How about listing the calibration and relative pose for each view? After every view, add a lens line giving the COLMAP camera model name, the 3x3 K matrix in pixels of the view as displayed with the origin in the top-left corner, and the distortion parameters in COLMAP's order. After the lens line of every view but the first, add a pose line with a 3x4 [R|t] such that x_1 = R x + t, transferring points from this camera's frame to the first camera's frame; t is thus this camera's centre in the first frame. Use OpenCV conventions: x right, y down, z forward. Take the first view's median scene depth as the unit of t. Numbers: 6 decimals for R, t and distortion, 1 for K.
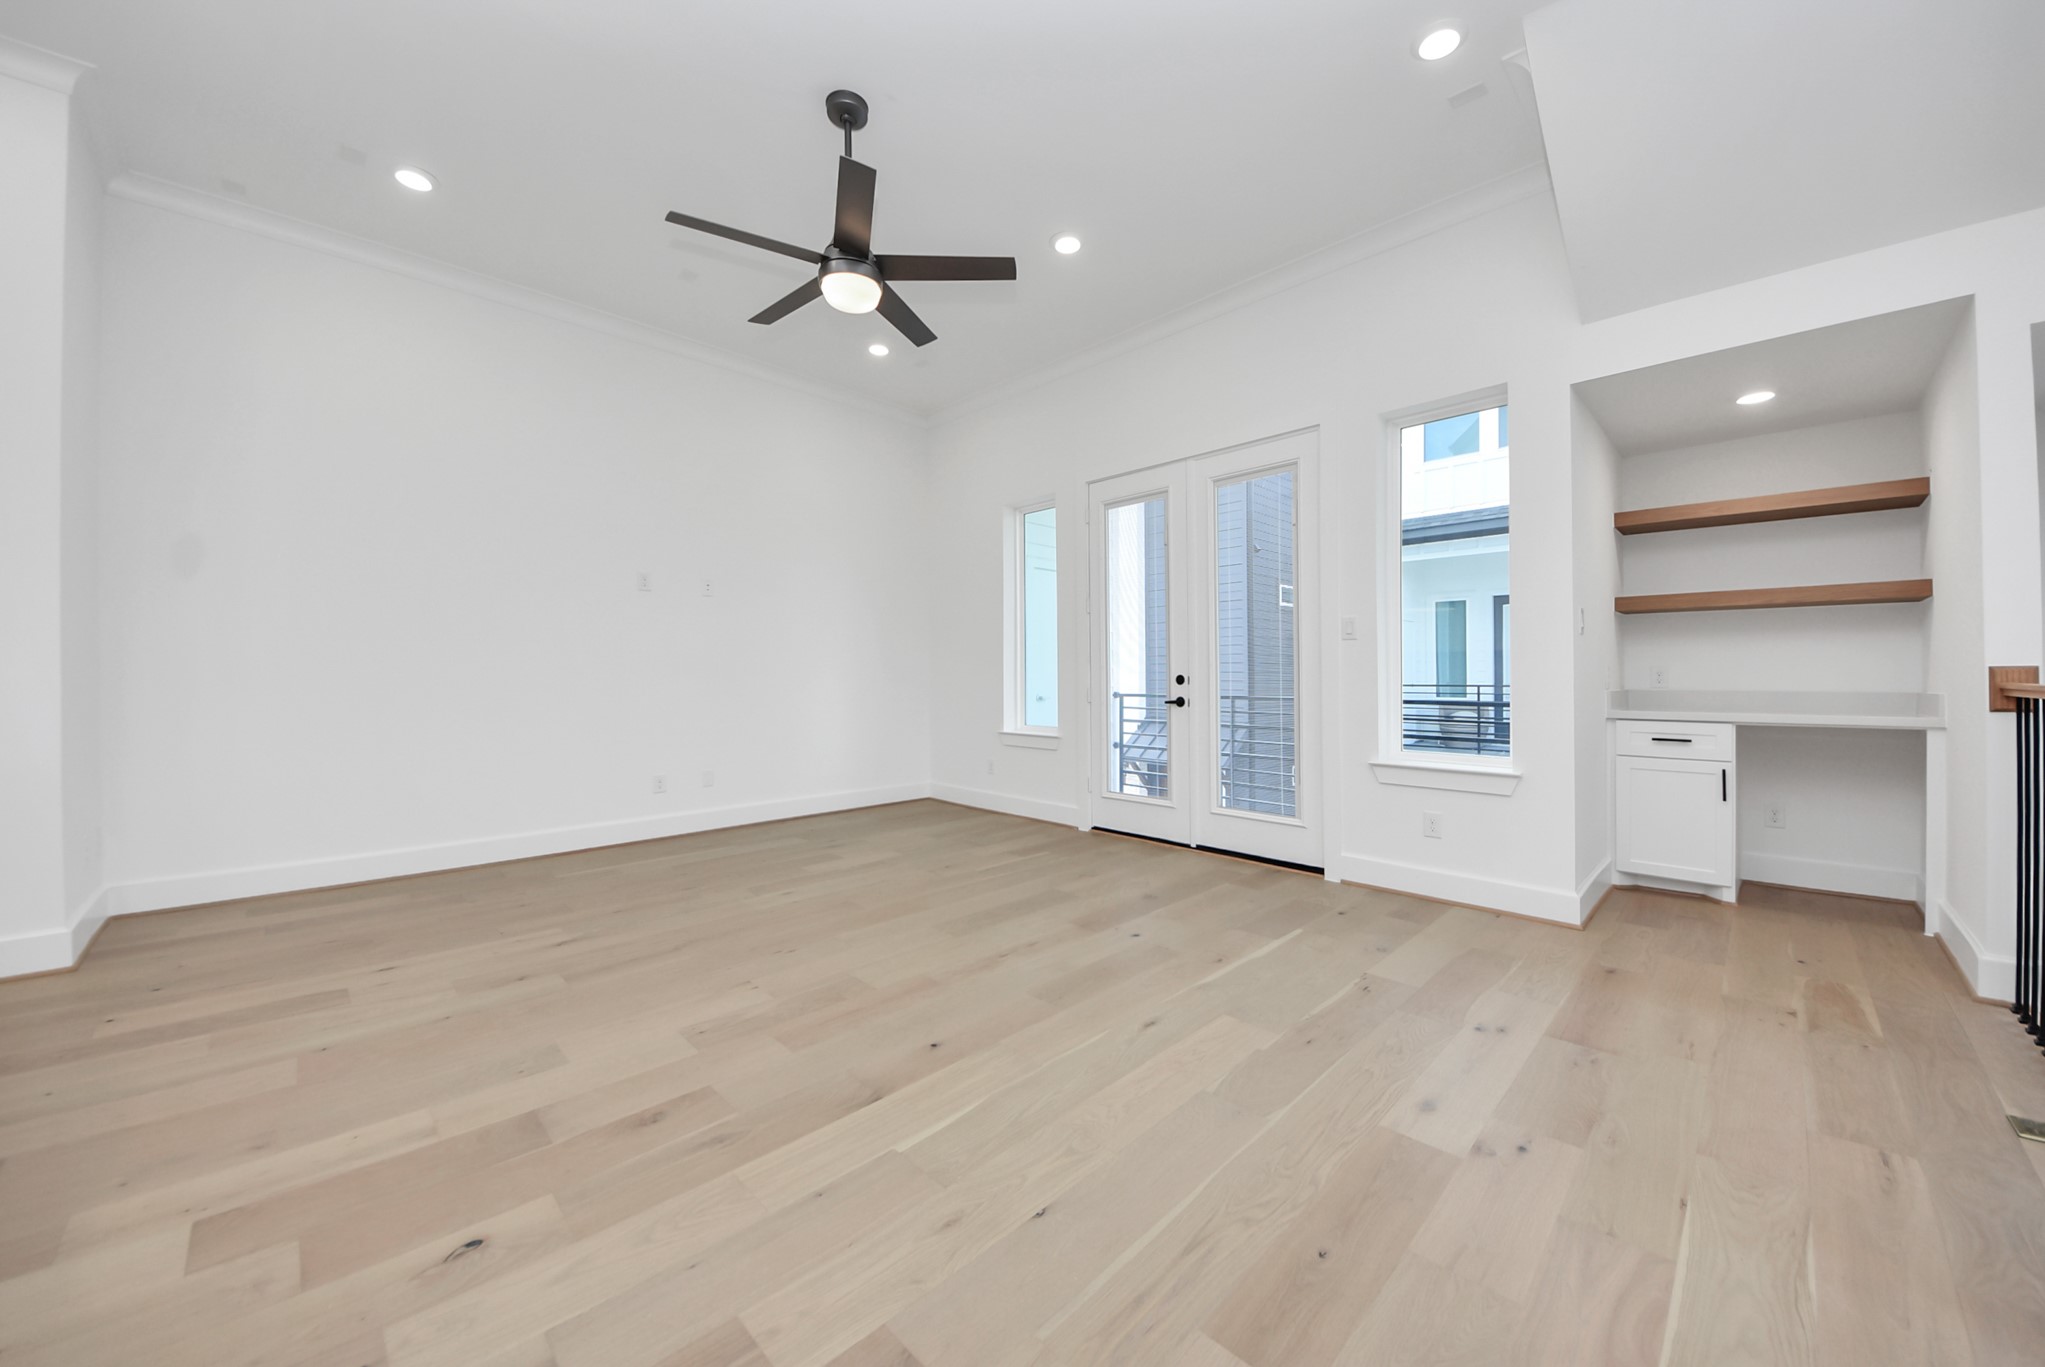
lens RADIAL K [[736.0, 0, 1024.1], [0, 736.0, 689.3], [0, 0, 1]] dist [0.002561, -0.006015]
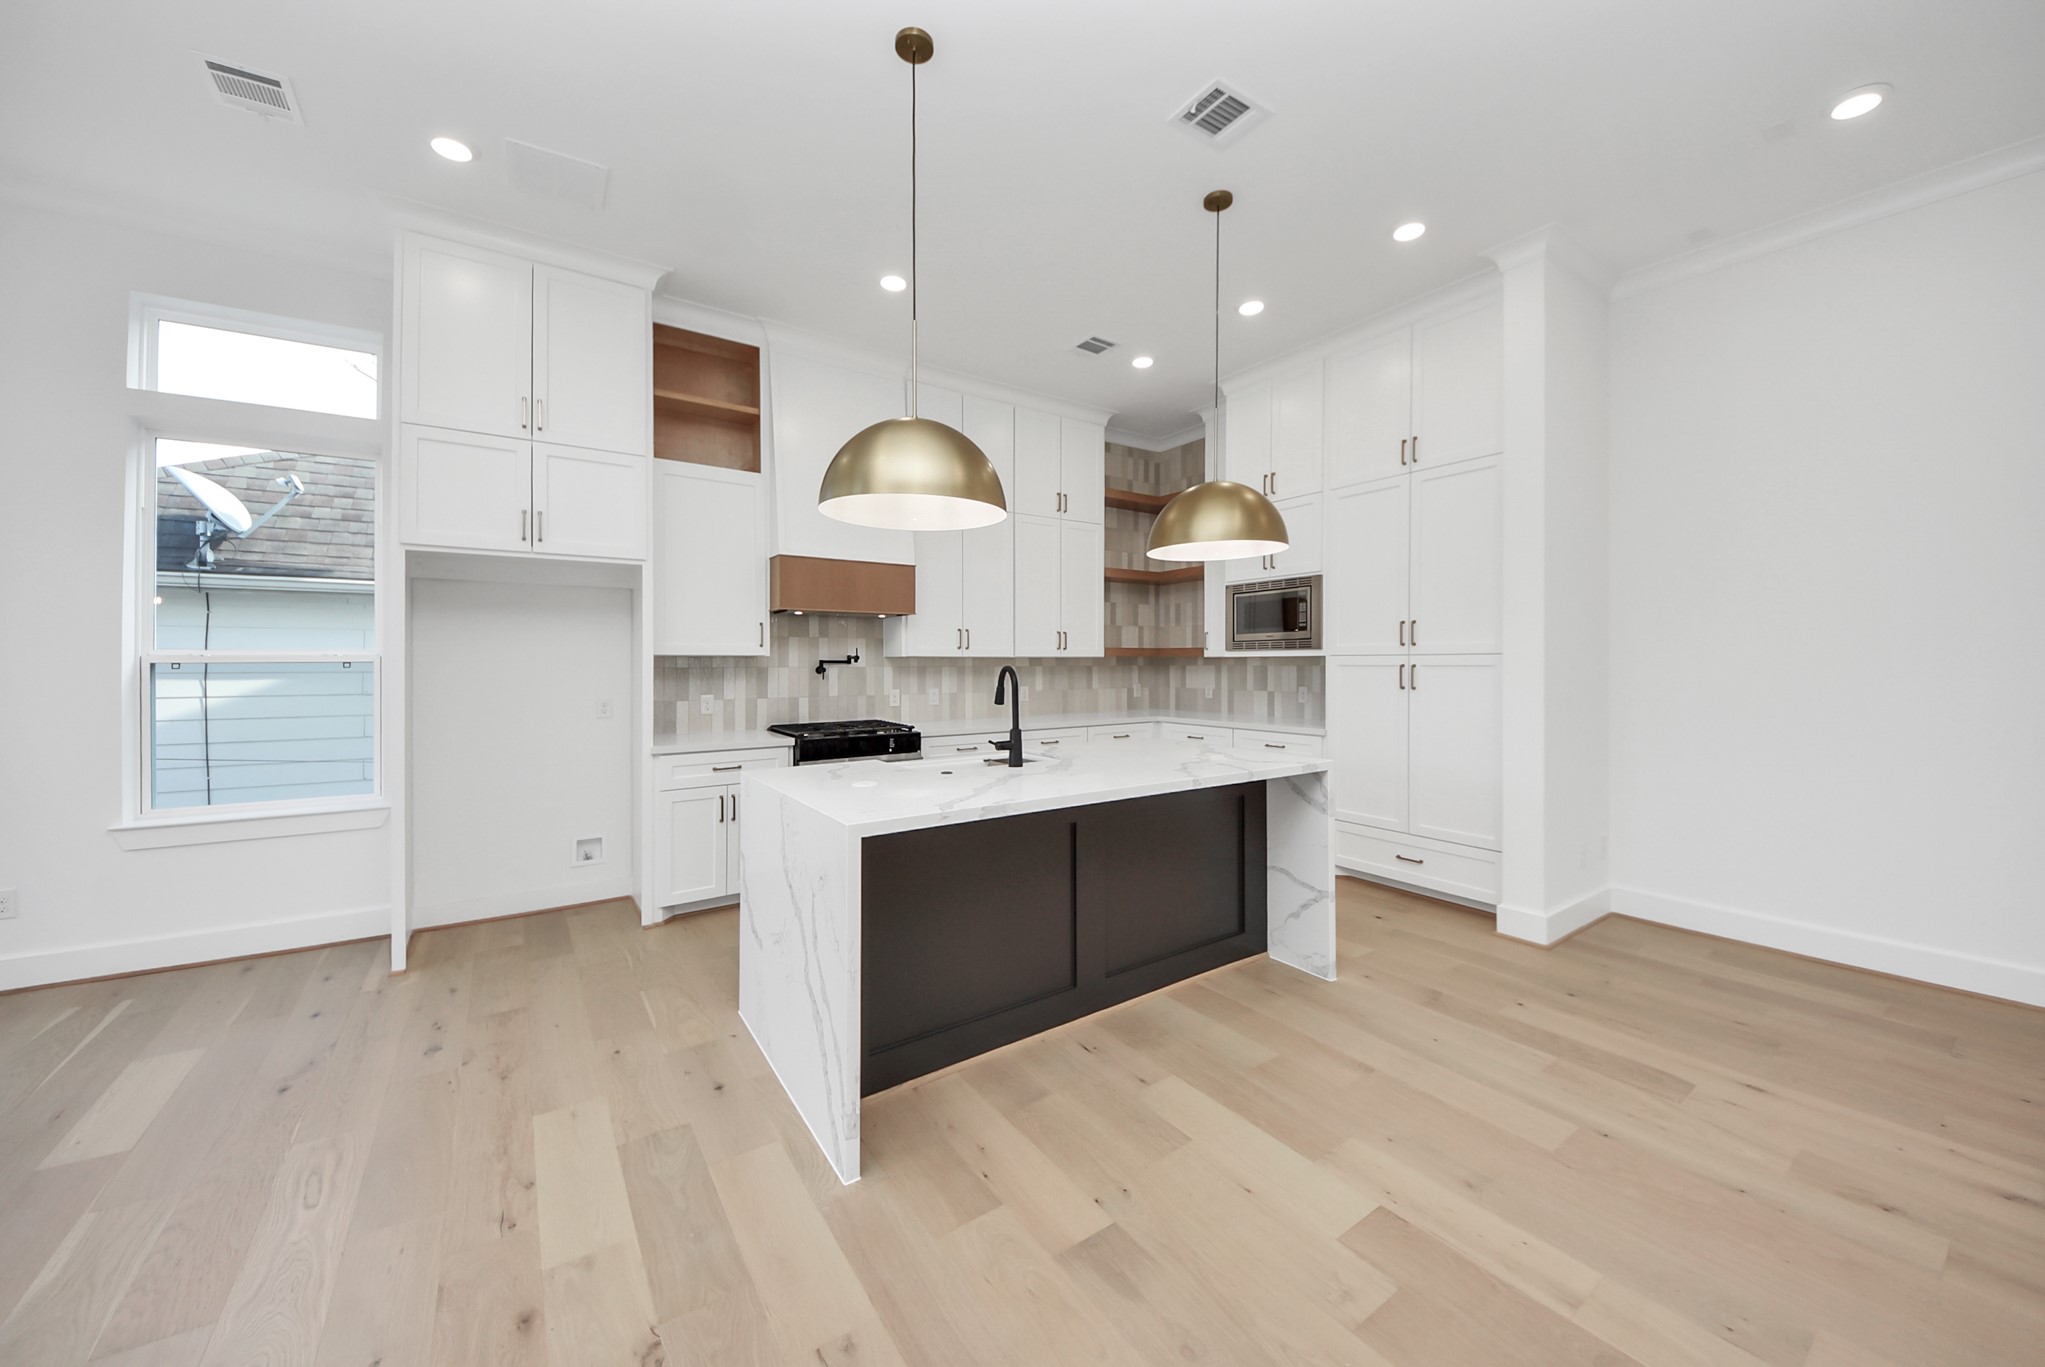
lens RADIAL K [[760.0, 0, 1055.6], [0, 760.0, 656.6], [0, 0, 1]] dist [0.000691, -0.006667]
pose [[-0.157540, -0.004263, -0.987503, 0.100009], [-0.019726, 0.999805, -0.001169, -0.085441], [0.987316, 0.019295, -0.157593, 0.300895]]
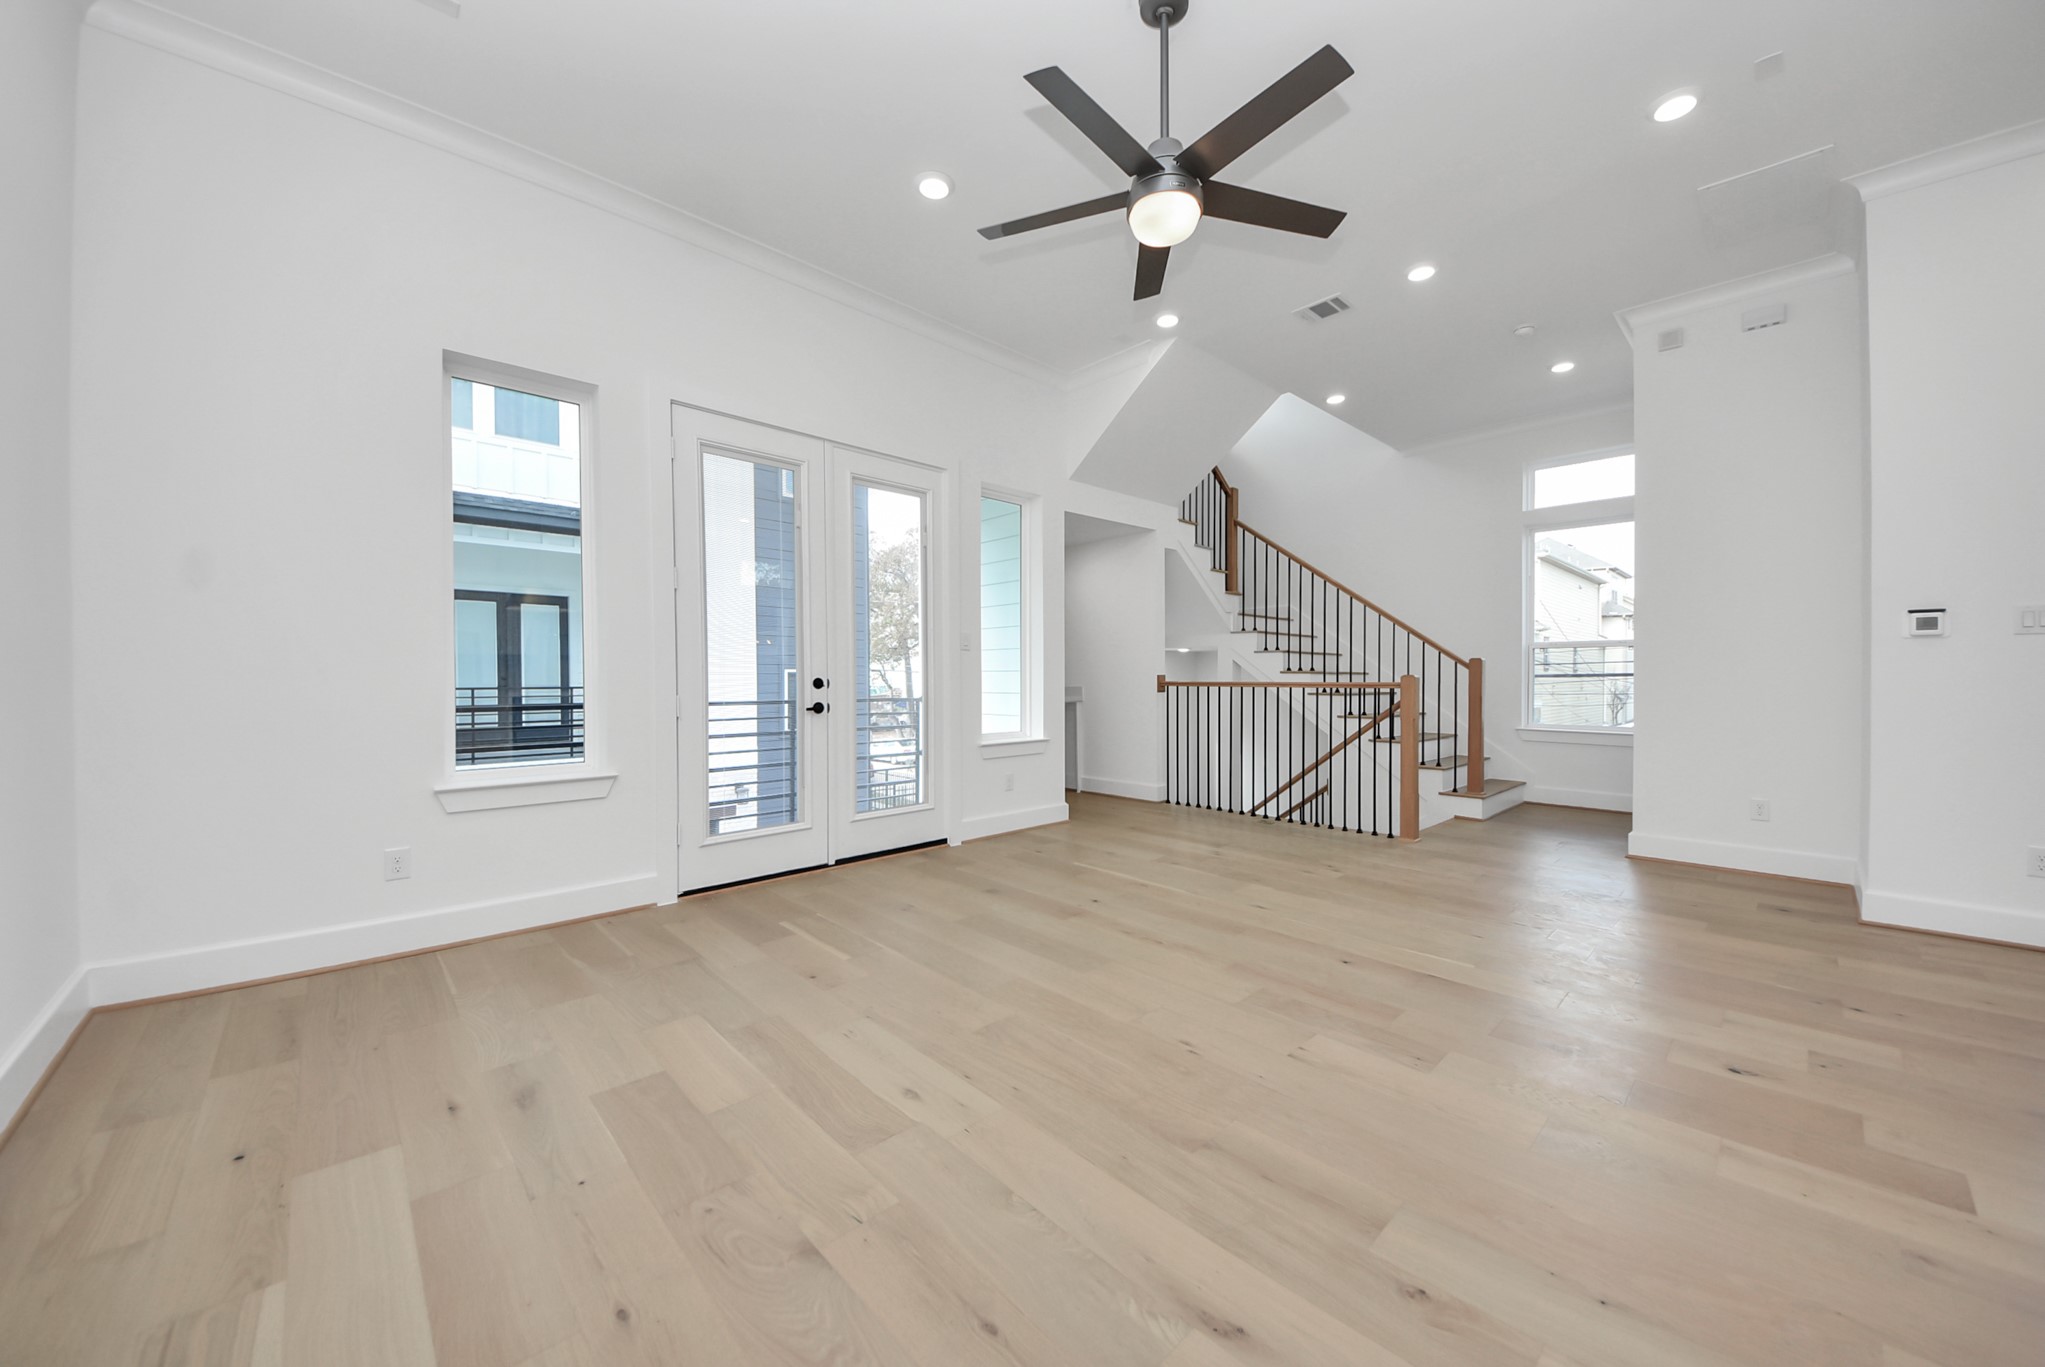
lens RADIAL K [[748.2, 0, 1022.9], [0, 748.2, 695.3], [0, 0, 1]] dist [0.001650, -0.006423]
pose [[0.021860, -0.025791, 0.999428, -1.041290], [0.019228, 0.999493, 0.025372, -0.025123], [-0.999576, 0.018663, 0.022345, 1.101586]]
